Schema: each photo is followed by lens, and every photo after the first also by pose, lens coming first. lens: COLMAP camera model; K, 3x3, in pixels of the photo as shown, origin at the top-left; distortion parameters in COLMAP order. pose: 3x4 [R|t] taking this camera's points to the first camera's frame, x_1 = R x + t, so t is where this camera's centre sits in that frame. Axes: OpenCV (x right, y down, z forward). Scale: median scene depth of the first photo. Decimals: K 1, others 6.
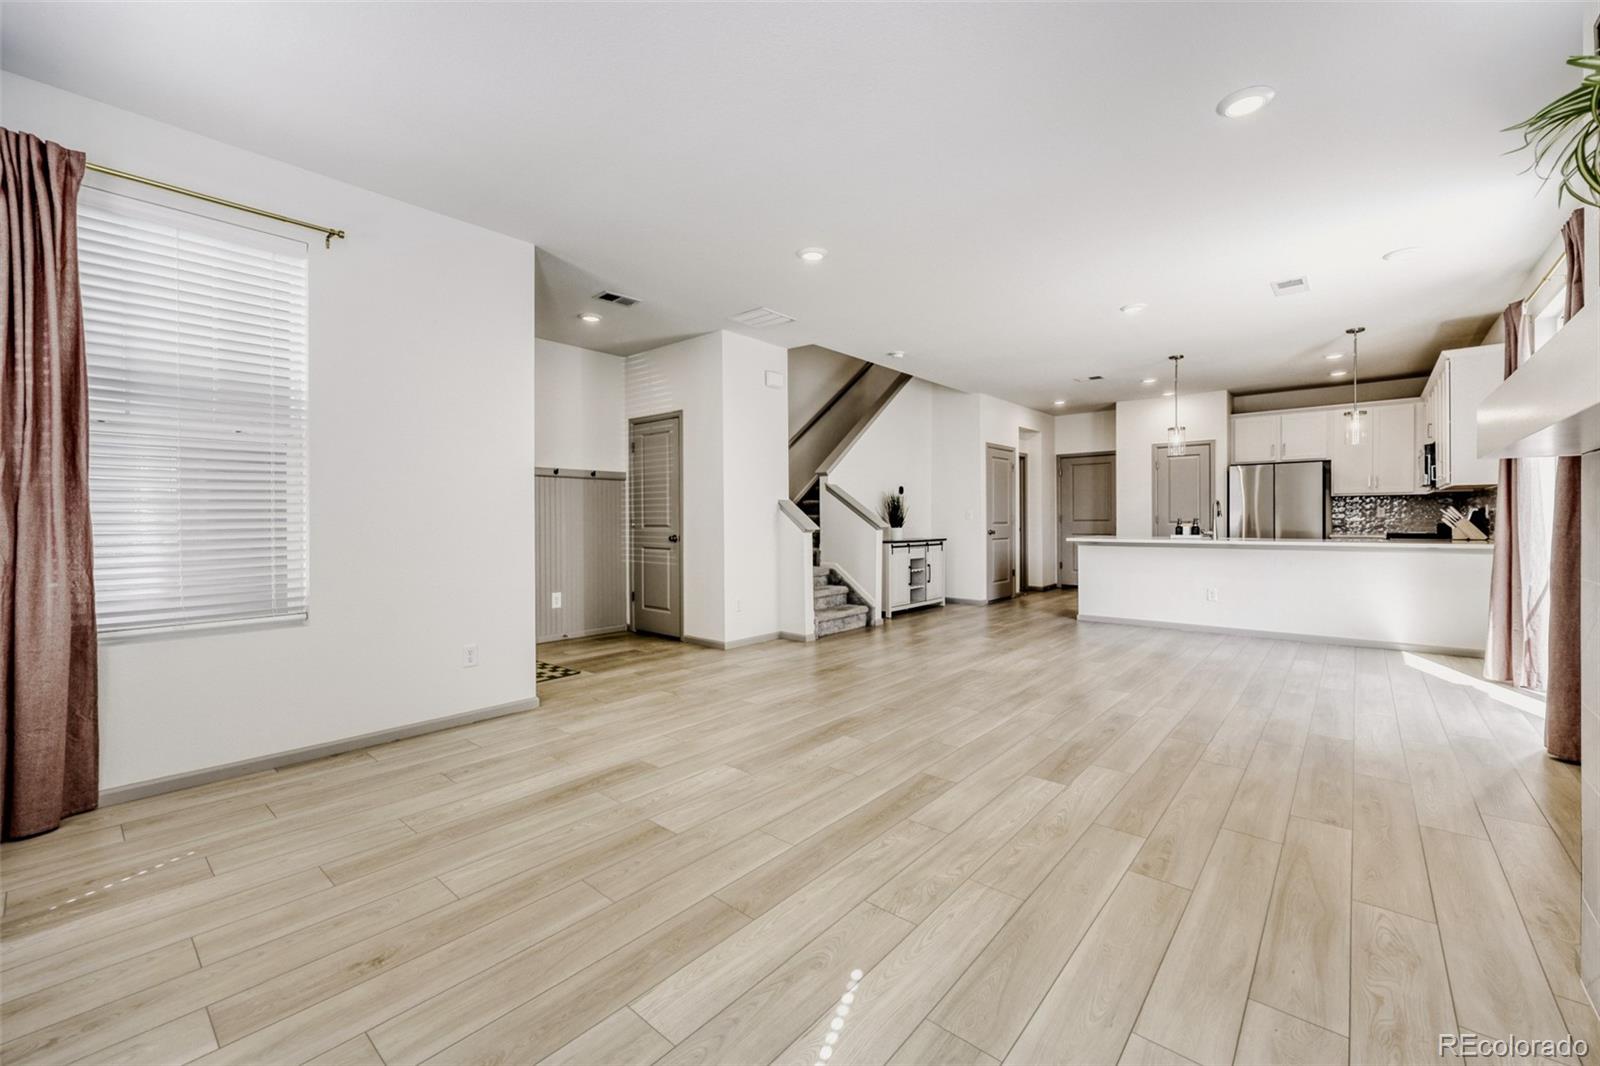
lens RADIAL K [[647.0, 0, 777.1], [0, 647.0, 520.5], [0, 0, 1]] dist [0.001179, -0.000053]
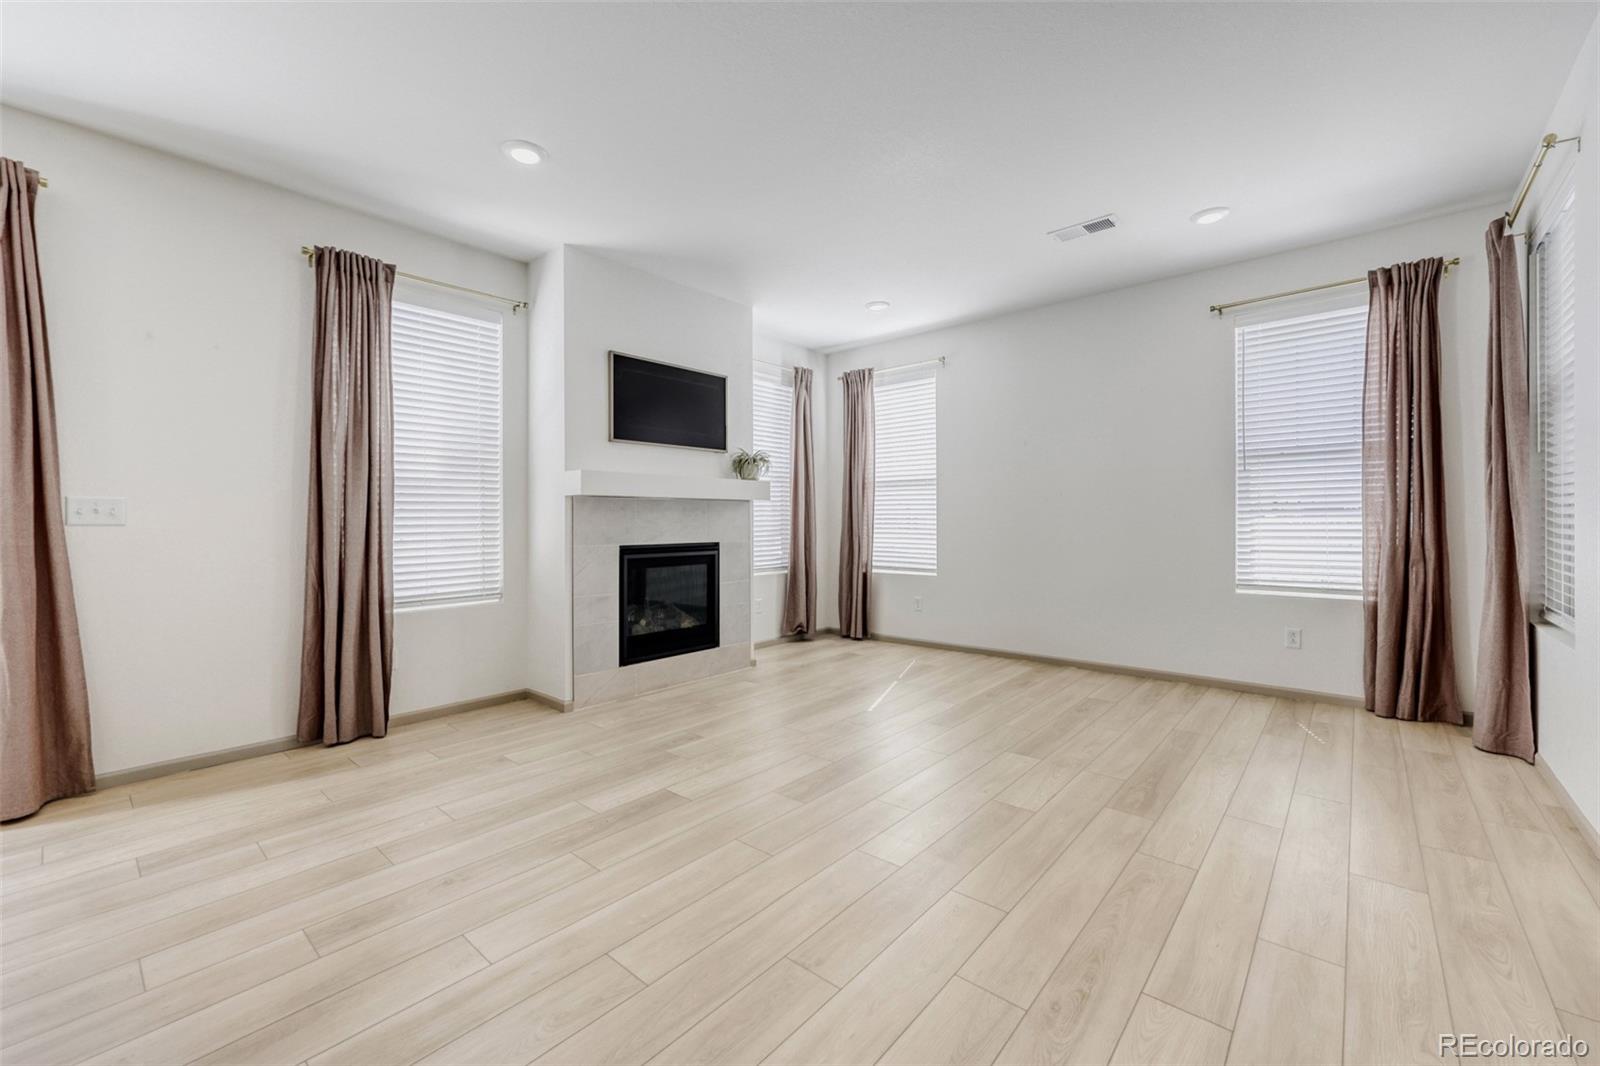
lens RADIAL K [[647.0, 0, 780.4], [0, 647.0, 523.4], [0, 0, 1]] dist [0.001179, -0.000053]
pose [[-0.999963, 0.008449, -0.001671, 0.219849], [0.008437, 0.999941, 0.006803, -0.003584], [0.001728, 0.006788, -0.999975, 1.635553]]
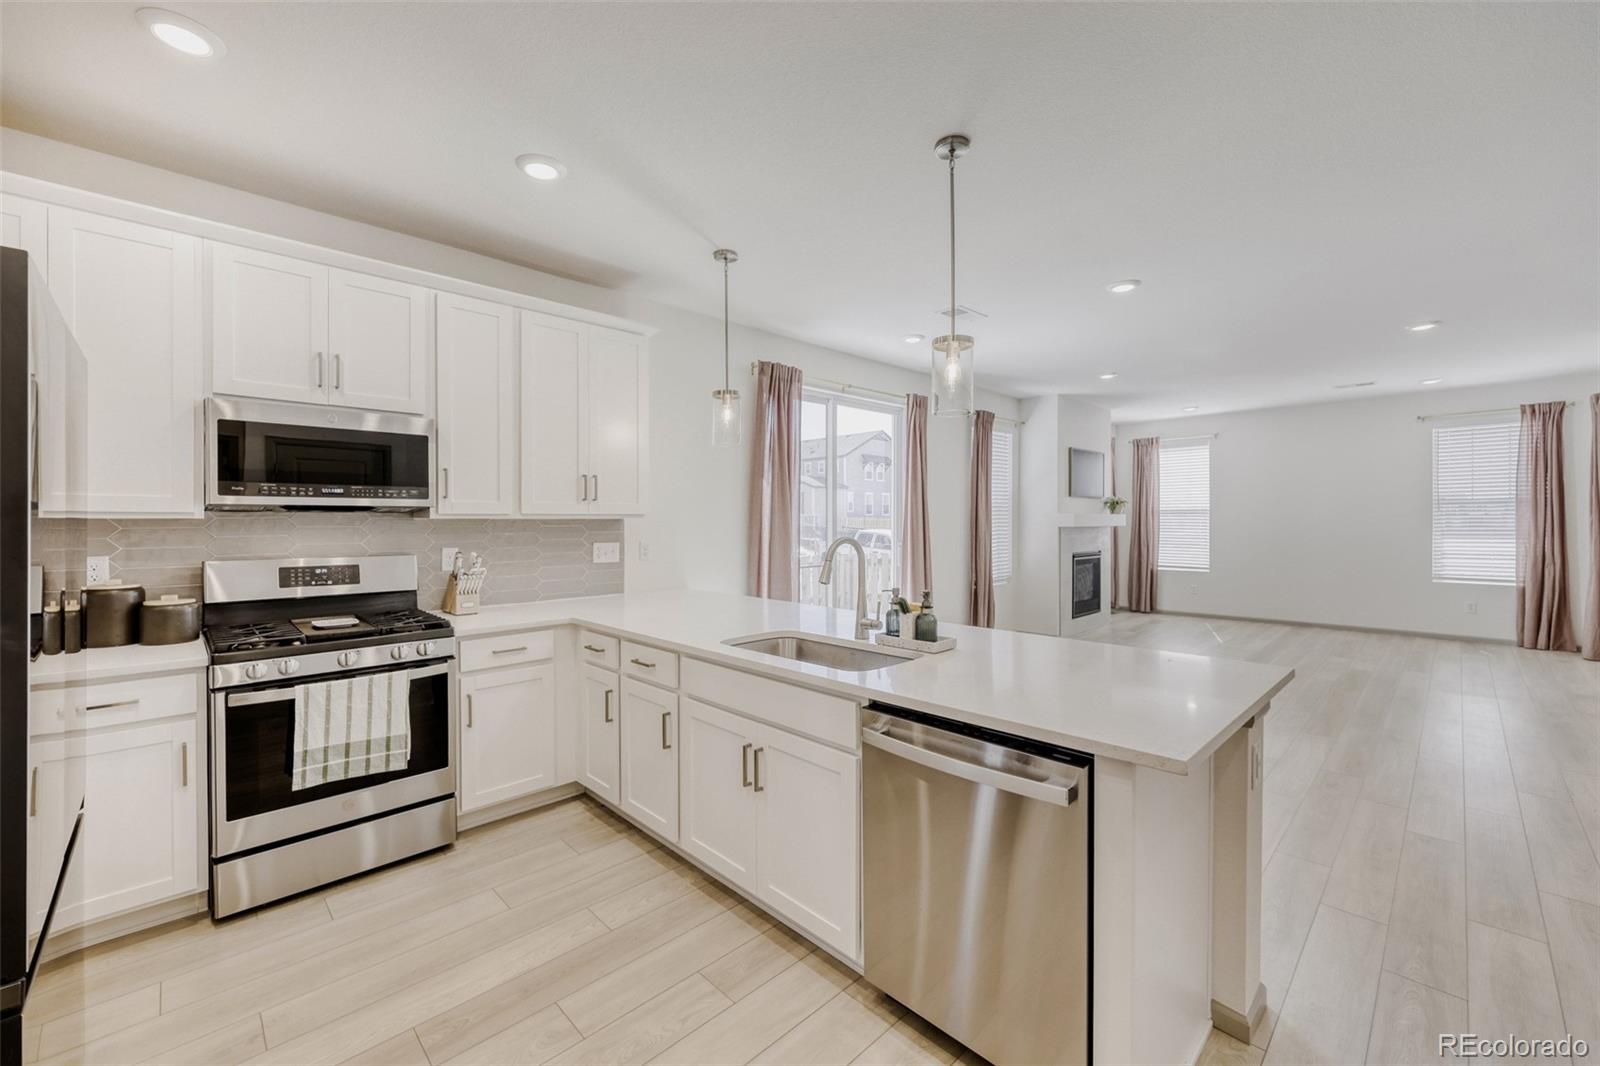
lens RADIAL K [[647.0, 0, 783.5], [0, 647.0, 524.2], [0, 0, 1]] dist [0.001179, -0.000053]
pose [[-0.997096, 0.007698, 0.075765, 1.356080], [0.008305, 0.999936, 0.007698, -0.082370], [-0.075700, 0.008305, -0.997096, 2.723881]]
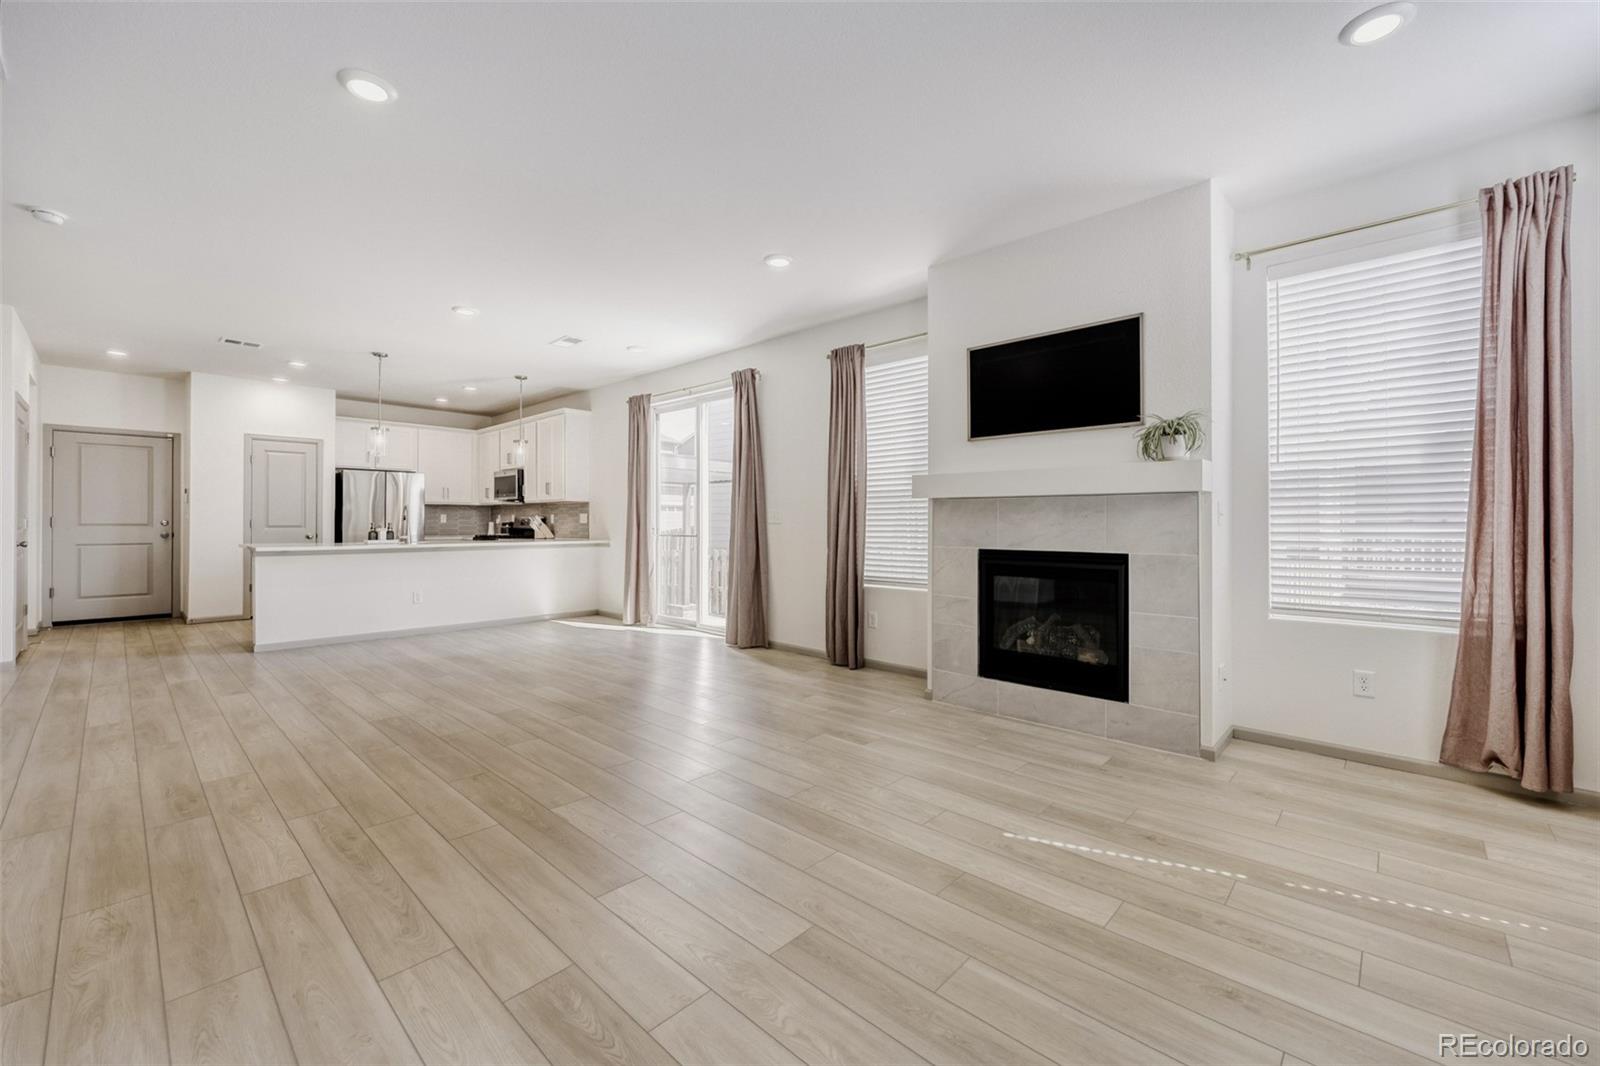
lens RADIAL K [[647.0, 0, 811.9], [0, 647.0, 521.0], [0, 0, 1]] dist [0.001179, -0.000053]
pose [[0.014764, 0.006148, 0.999872, -0.653740], [0.000766, 0.999981, -0.006160, 0.000809], [-0.999891, 0.000857, 0.014759, 0.689427]]
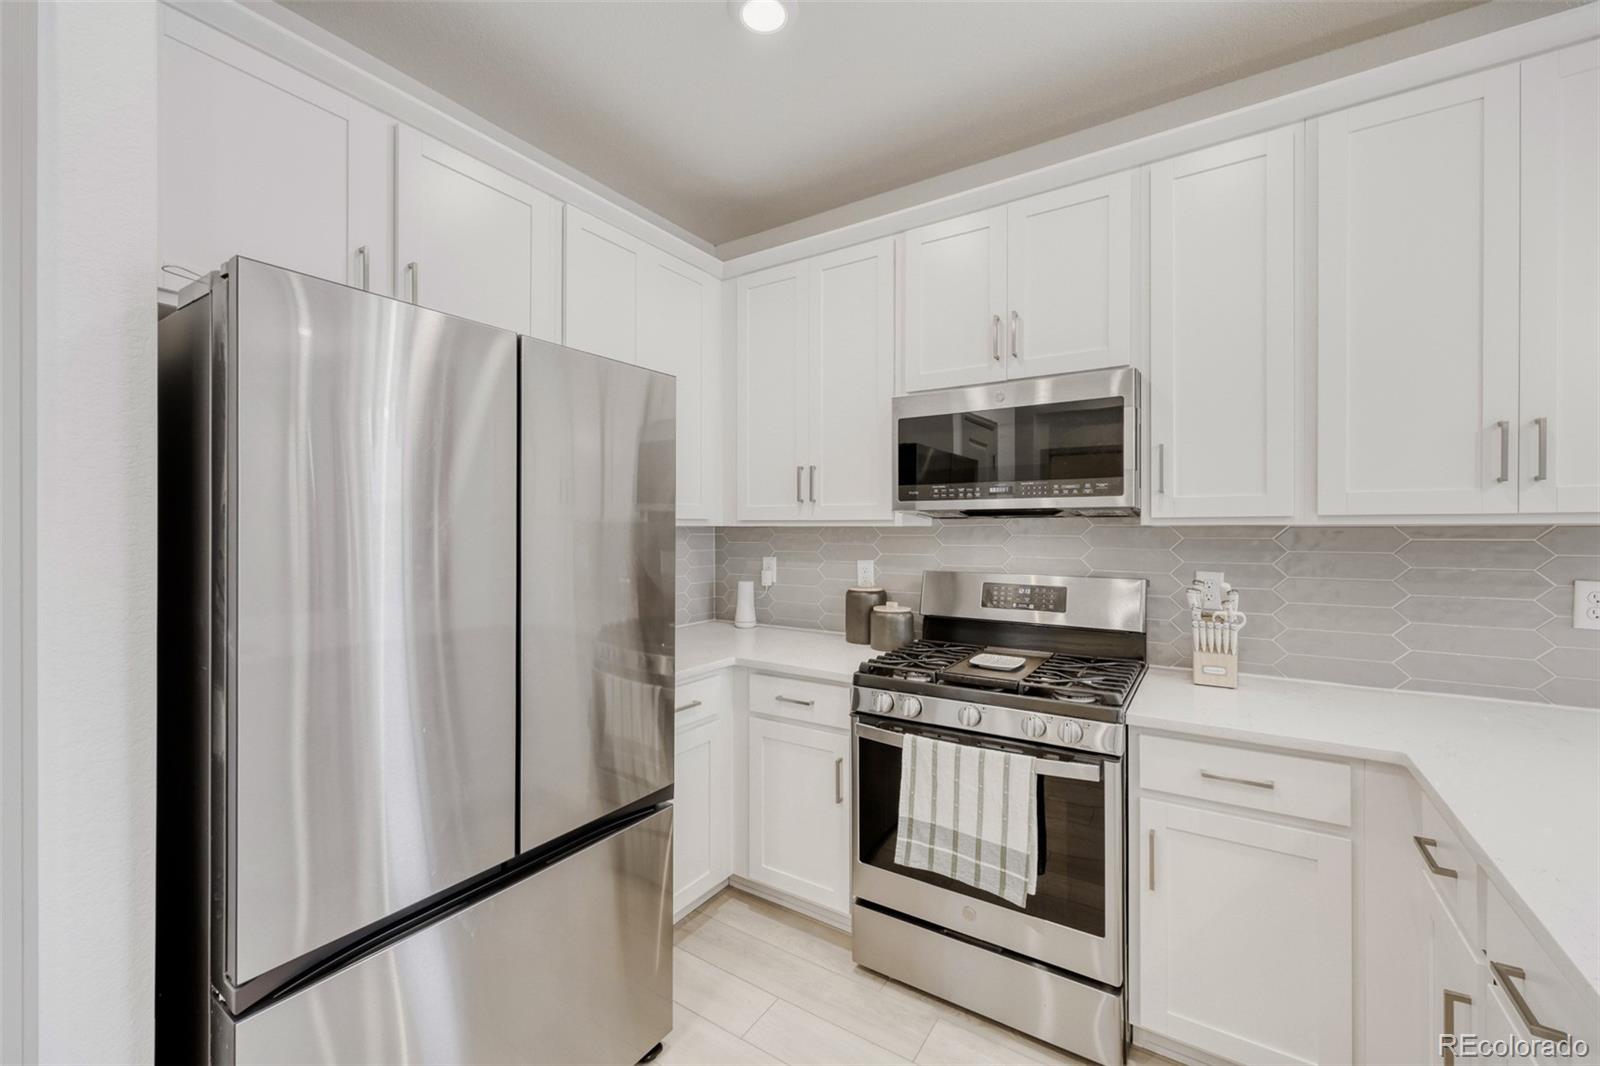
lens RADIAL K [[647.0, 0, 815.4], [0, 647.0, 527.9], [0, 0, 1]] dist [0.001179, -0.000053]
pose [[-0.158296, 0.005726, 0.987375, 1.388682], [0.004593, 0.999977, -0.005063, -0.083440], [-0.987381, 0.003734, -0.158318, 2.249565]]
